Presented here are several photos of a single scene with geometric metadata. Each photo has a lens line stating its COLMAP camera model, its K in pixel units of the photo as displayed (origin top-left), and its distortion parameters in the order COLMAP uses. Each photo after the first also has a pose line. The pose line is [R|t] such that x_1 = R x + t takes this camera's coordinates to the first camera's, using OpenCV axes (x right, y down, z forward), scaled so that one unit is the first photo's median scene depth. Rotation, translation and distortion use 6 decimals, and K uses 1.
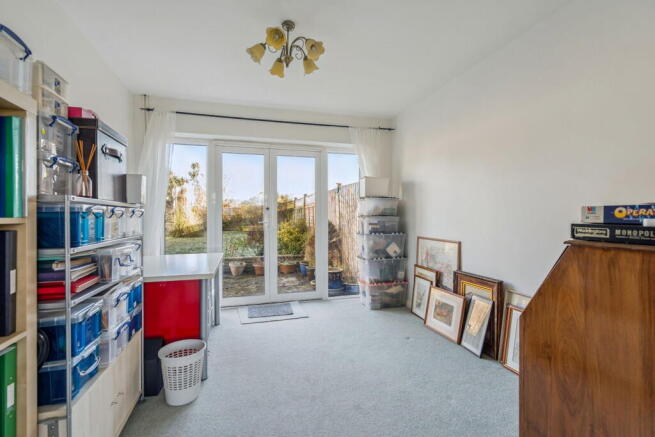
lens RADIAL K [[303.2, 0, 328.3], [0, 303.2, 215.5], [0, 0, 1]] dist [-0.014894, -0.000100]
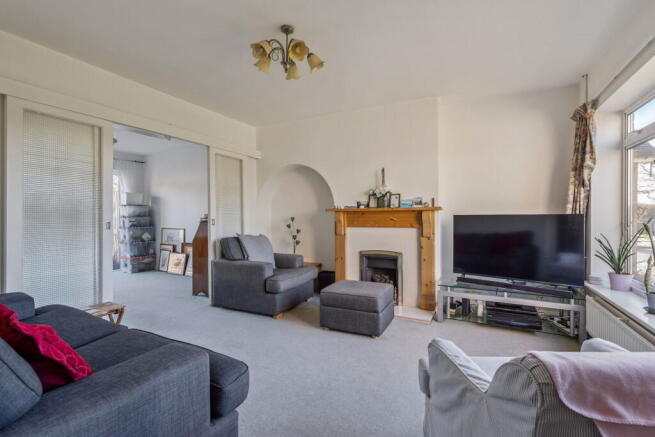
lens RADIAL K [[303.2, 0, 329.6], [0, 303.2, 216.6], [0, 0, 1]] dist [-0.014894, -0.000100]
pose [[0.690079, -0.009097, 0.723677, -0.296177], [0.005086, 0.999957, 0.007720, -0.005401], [-0.723717, -0.001647, 0.690095, -0.900507]]
